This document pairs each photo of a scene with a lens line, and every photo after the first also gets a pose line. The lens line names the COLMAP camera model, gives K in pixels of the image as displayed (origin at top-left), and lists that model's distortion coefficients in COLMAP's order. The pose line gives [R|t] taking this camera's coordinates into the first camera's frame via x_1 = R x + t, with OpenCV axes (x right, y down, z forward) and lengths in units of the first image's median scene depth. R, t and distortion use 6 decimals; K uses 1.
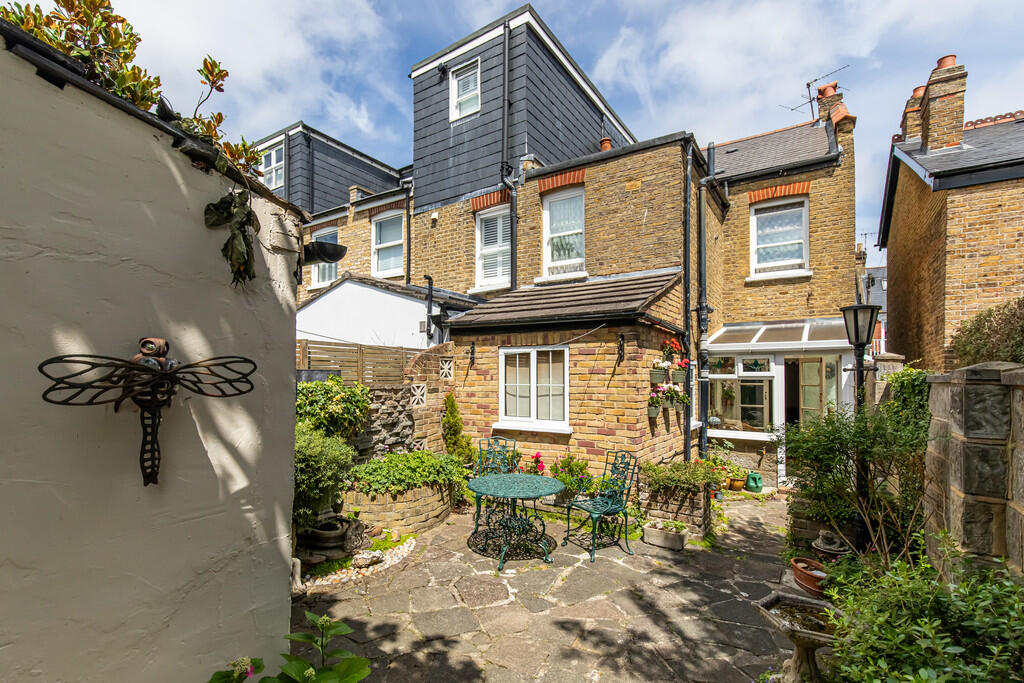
lens RADIAL K [[462.7, 0, 502.5], [0, 462.7, 370.7], [0, 0, 1]] dist [0.008182, -0.001873]
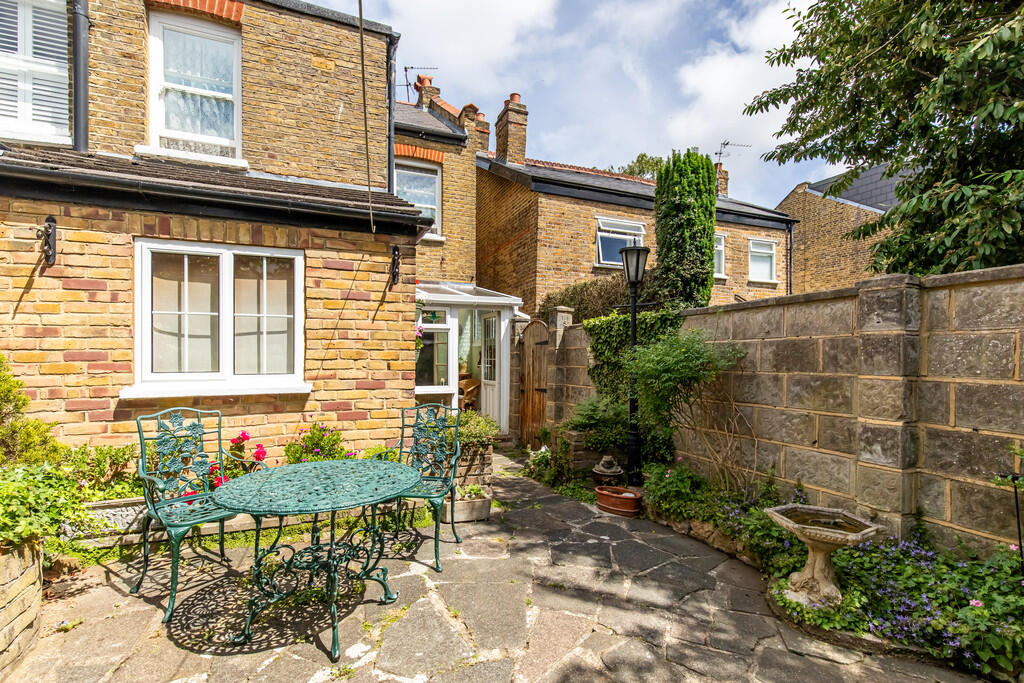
lens RADIAL K [[462.7, 0, 498.9], [0, 462.7, 359.6], [0, 0, 1]] dist [0.008182, -0.001873]
pose [[0.563845, -0.005151, 0.825864, -0.221575], [-0.012357, 0.999816, 0.014673, 0.076553], [-0.825788, -0.018479, 0.563678, 0.422719]]
